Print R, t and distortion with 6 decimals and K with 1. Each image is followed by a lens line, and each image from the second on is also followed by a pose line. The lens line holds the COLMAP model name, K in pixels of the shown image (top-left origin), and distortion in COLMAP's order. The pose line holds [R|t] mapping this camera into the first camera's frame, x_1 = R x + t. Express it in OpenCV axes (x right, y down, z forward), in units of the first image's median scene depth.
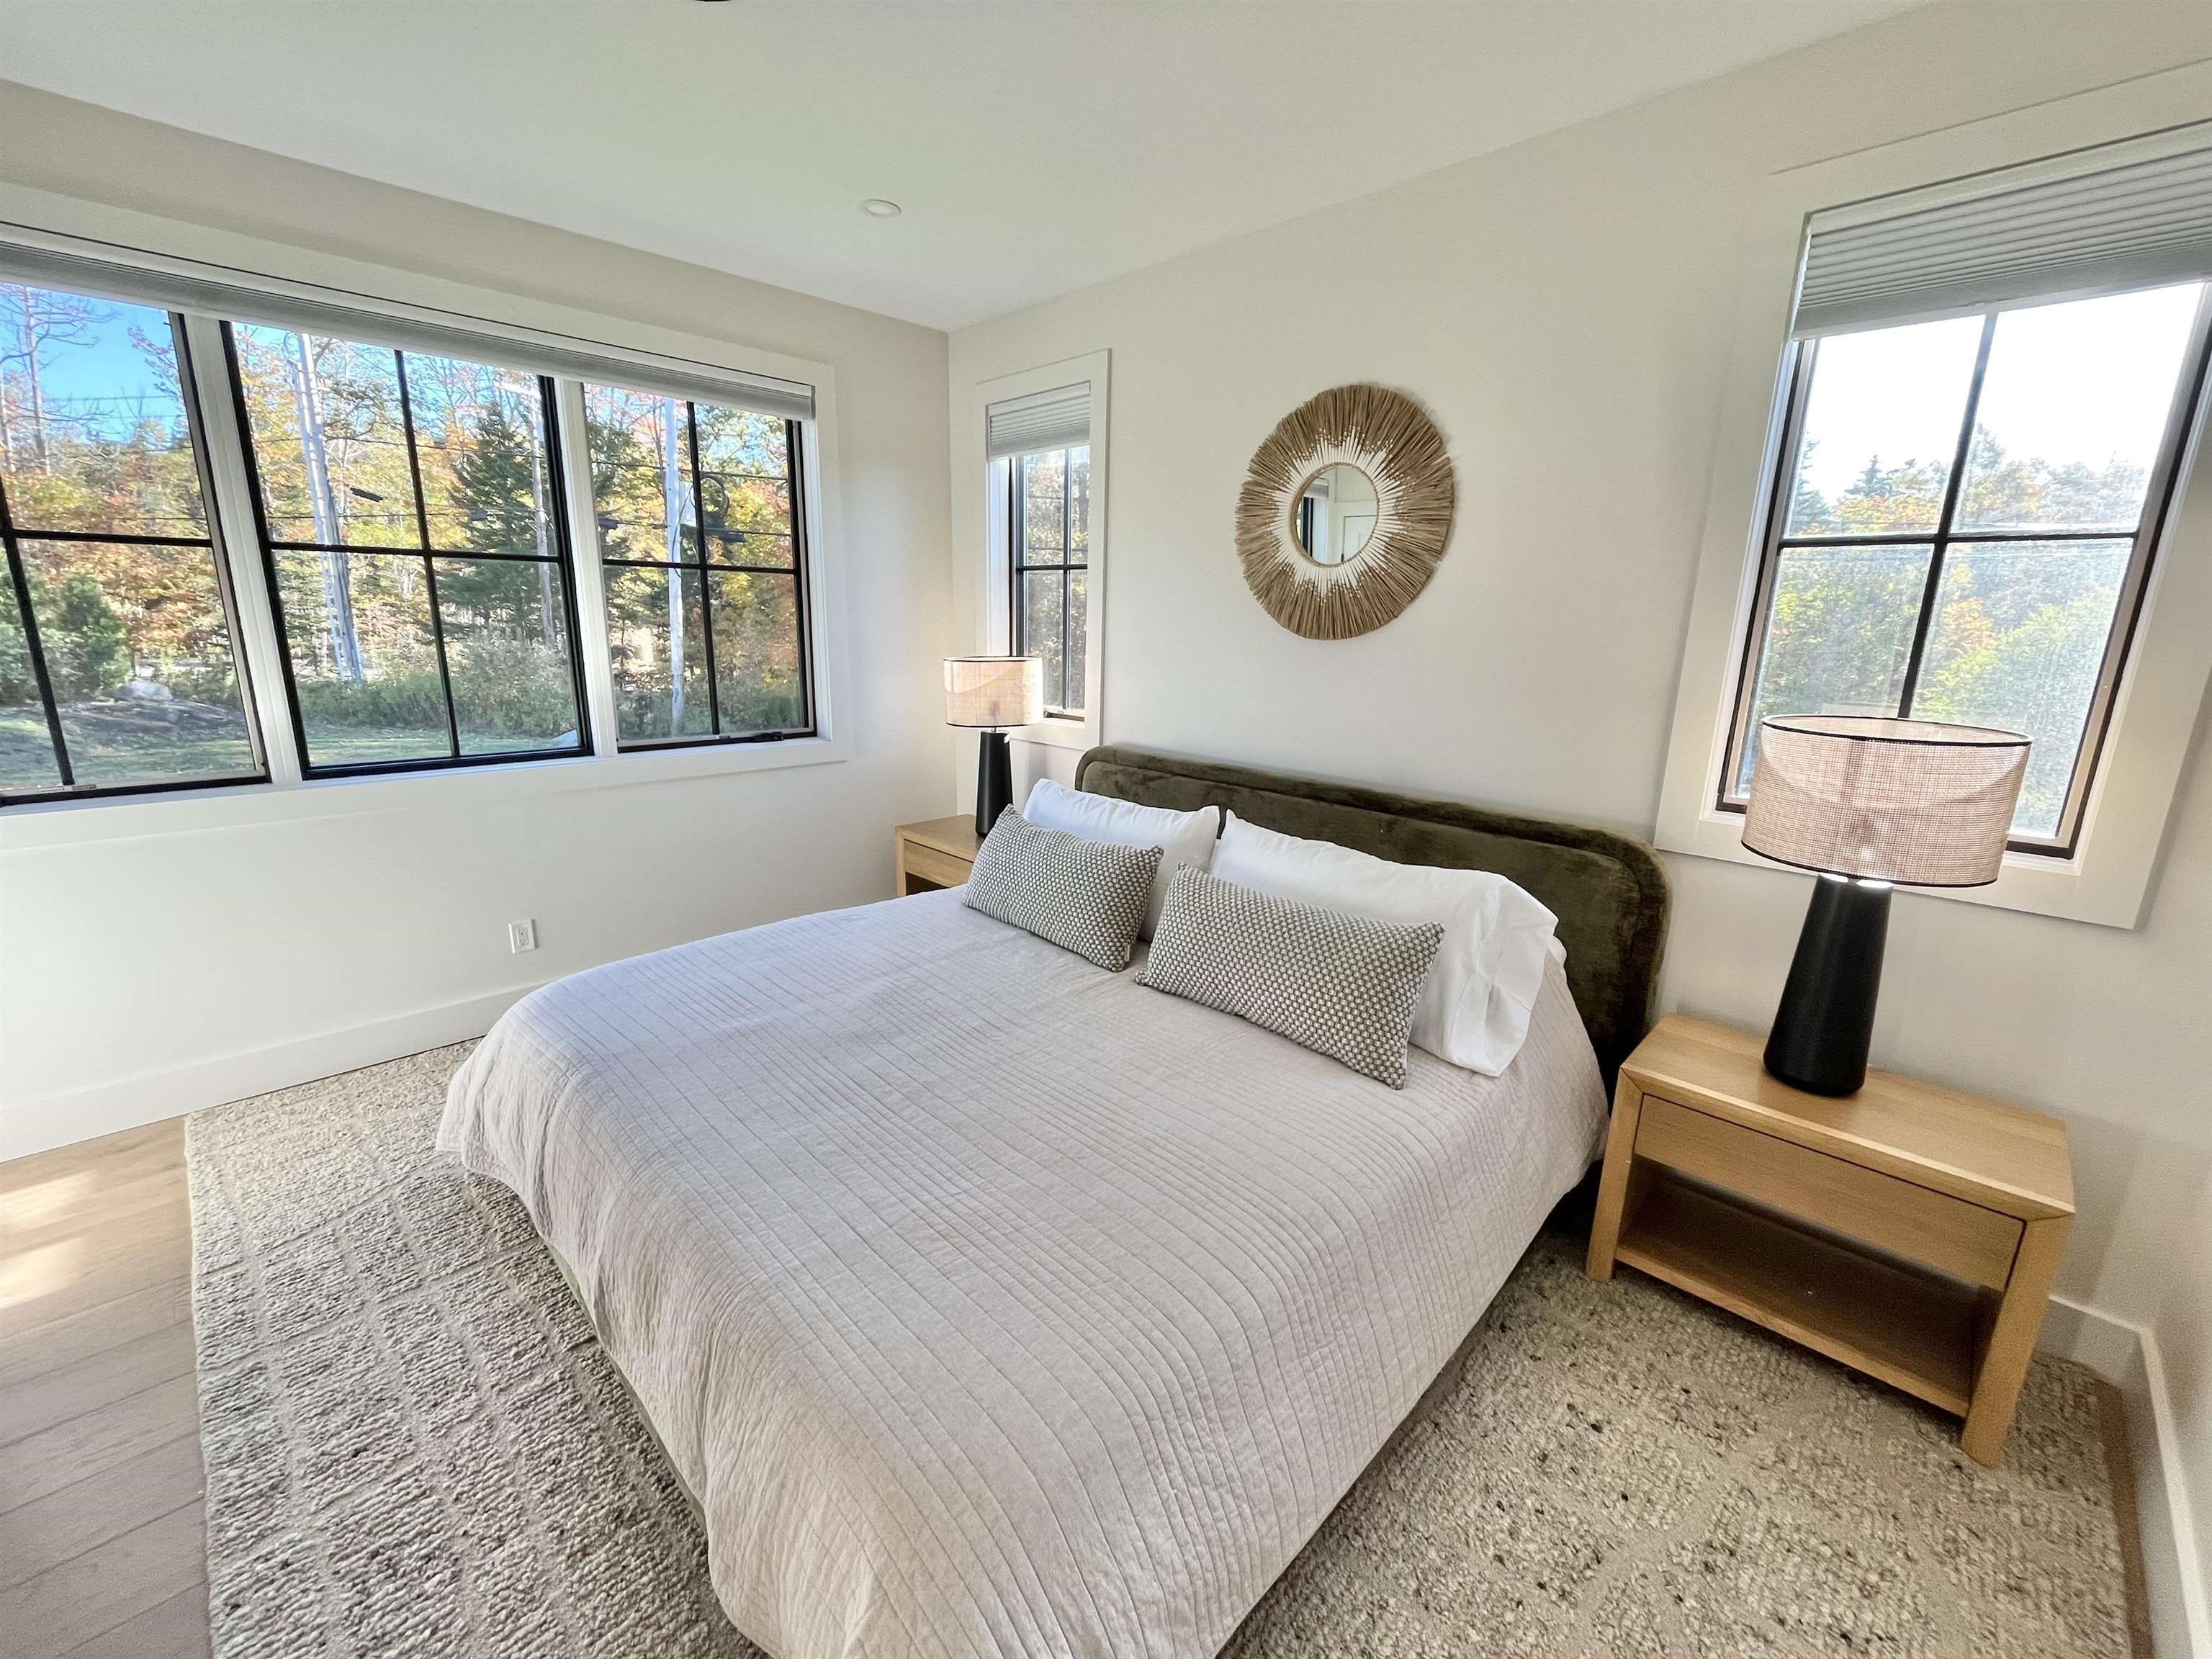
lens RADIAL K [[897.6, 0, 1105.3], [0, 897.6, 827.2], [0, 0, 1]] dist [-0.001539, -0.000643]
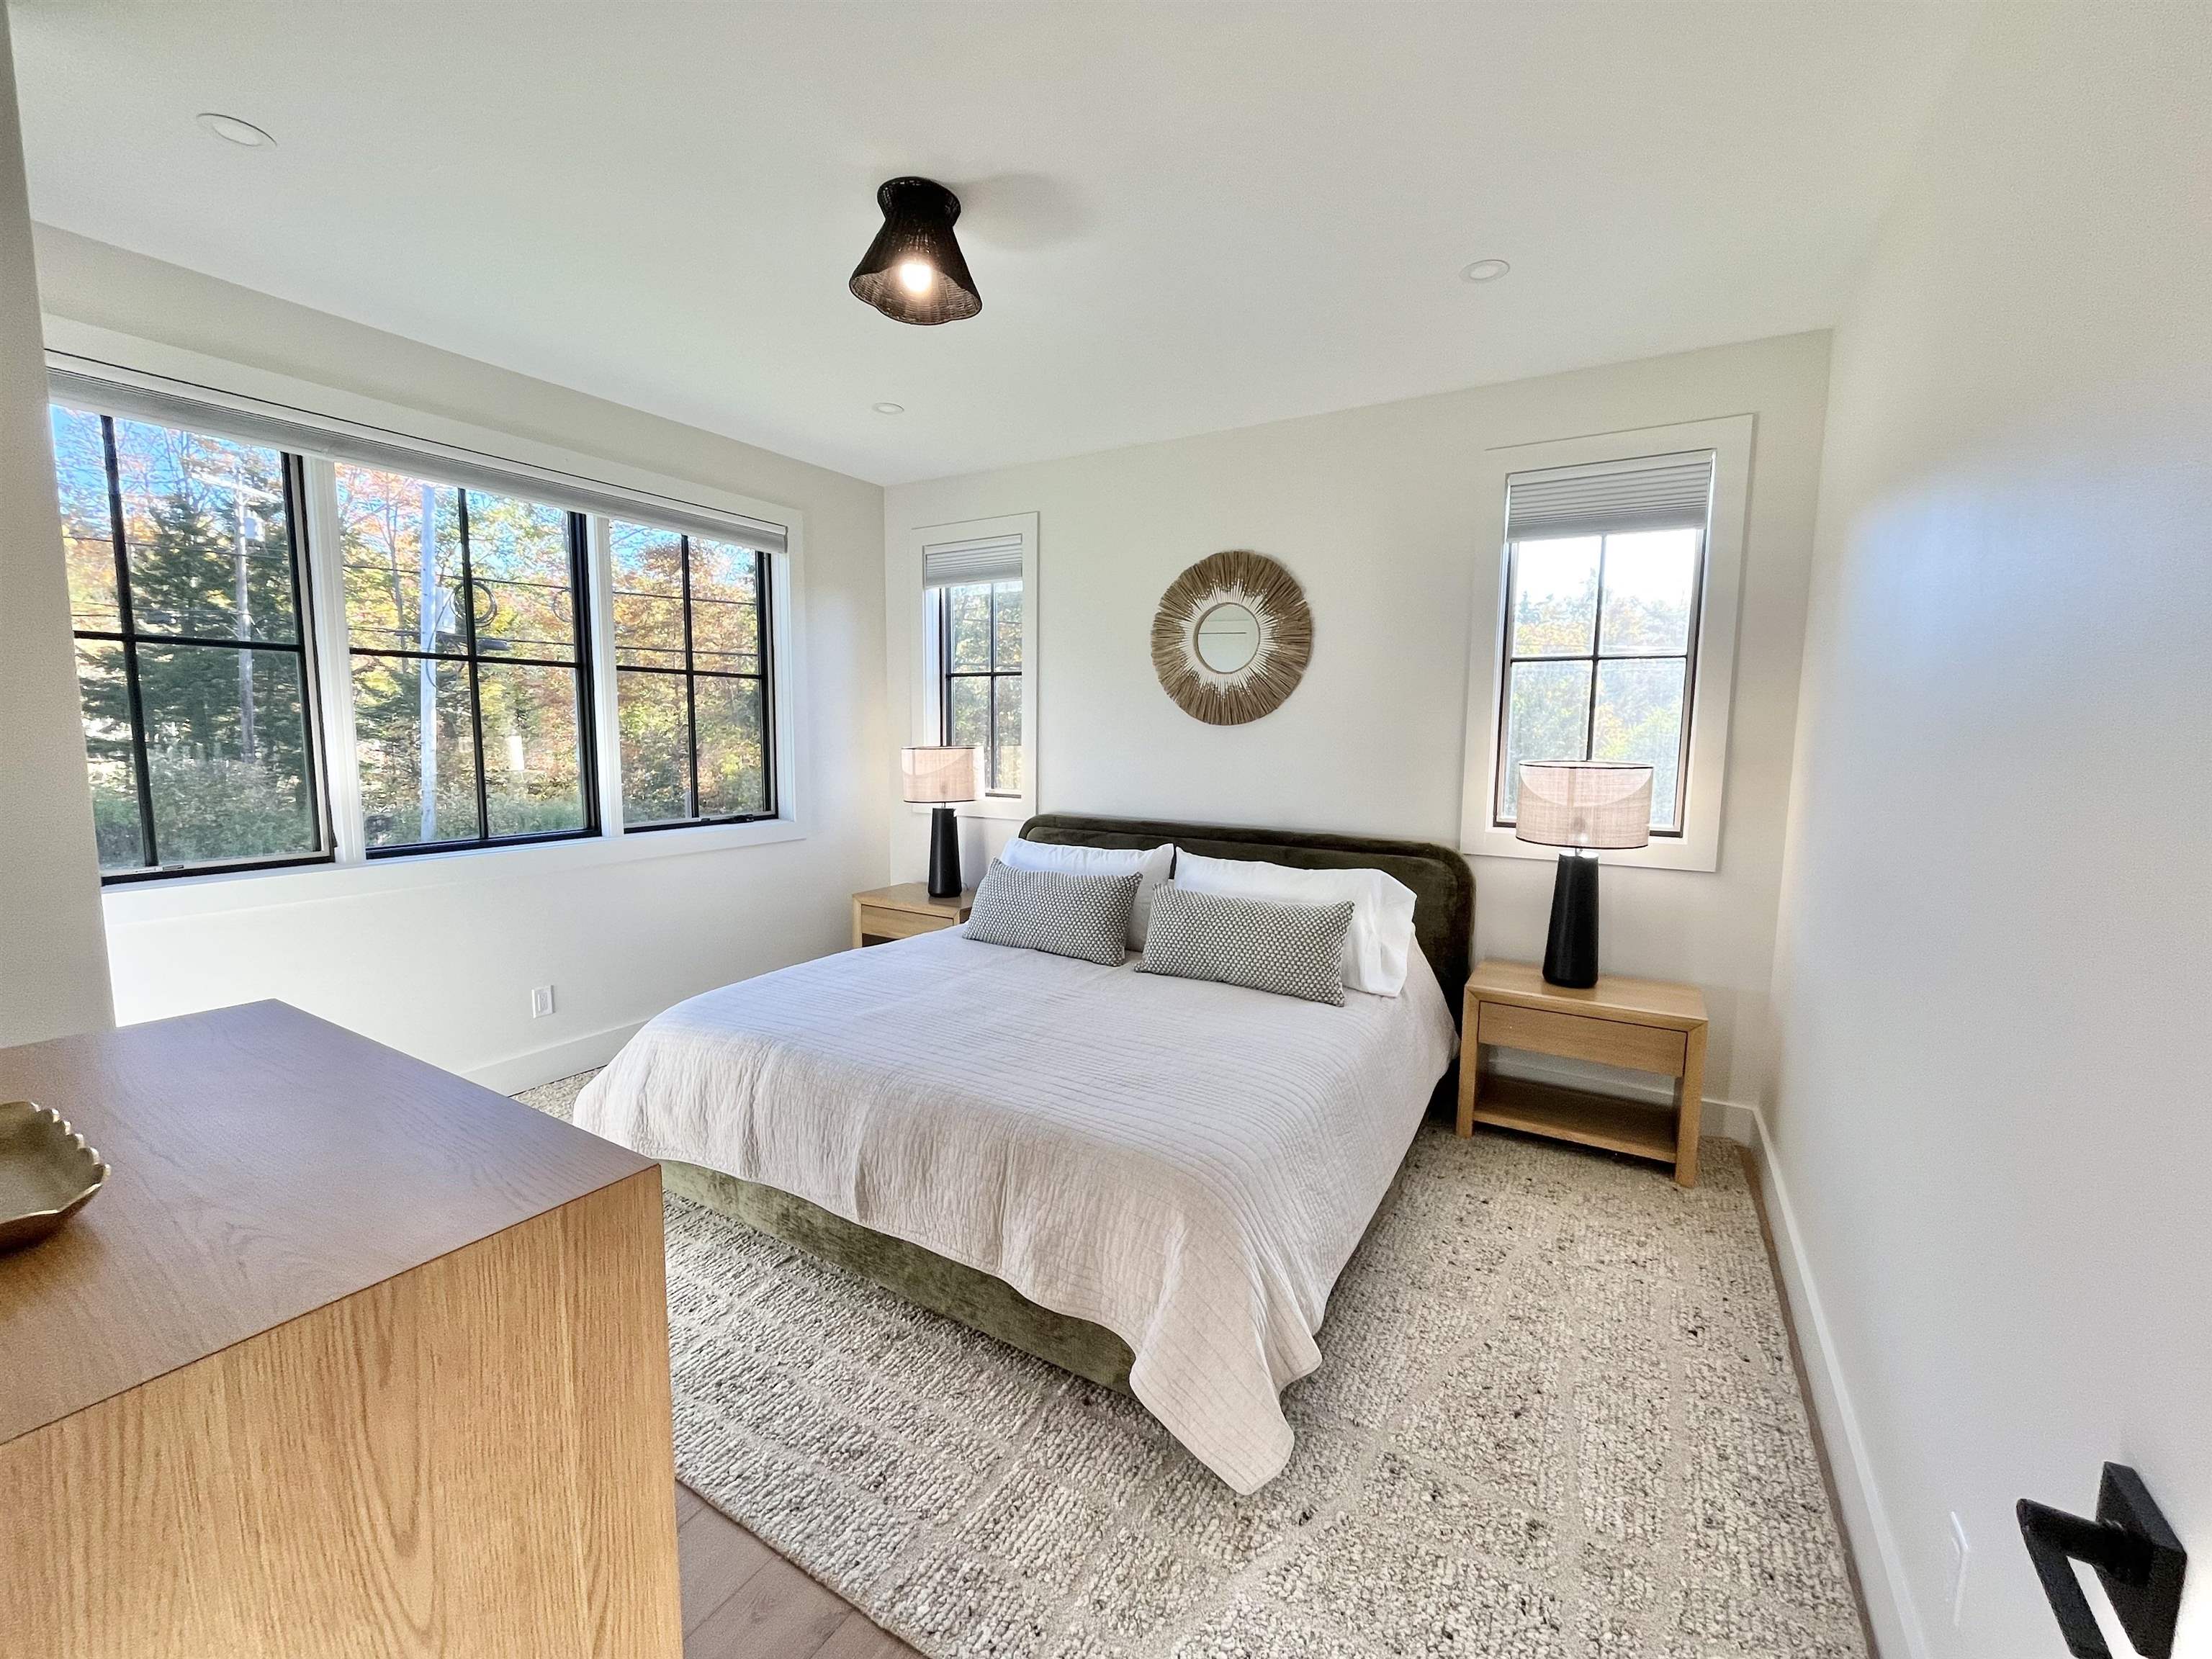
lens RADIAL K [[897.6, 0, 1104.5], [0, 897.6, 826.4], [0, 0, 1]] dist [-0.001539, -0.000643]
pose [[0.969226, -0.037397, 0.243315, -0.335015], [0.065926, 0.991722, -0.110185, 0.103347], [-0.237181, 0.122835, 0.963669, -0.323084]]
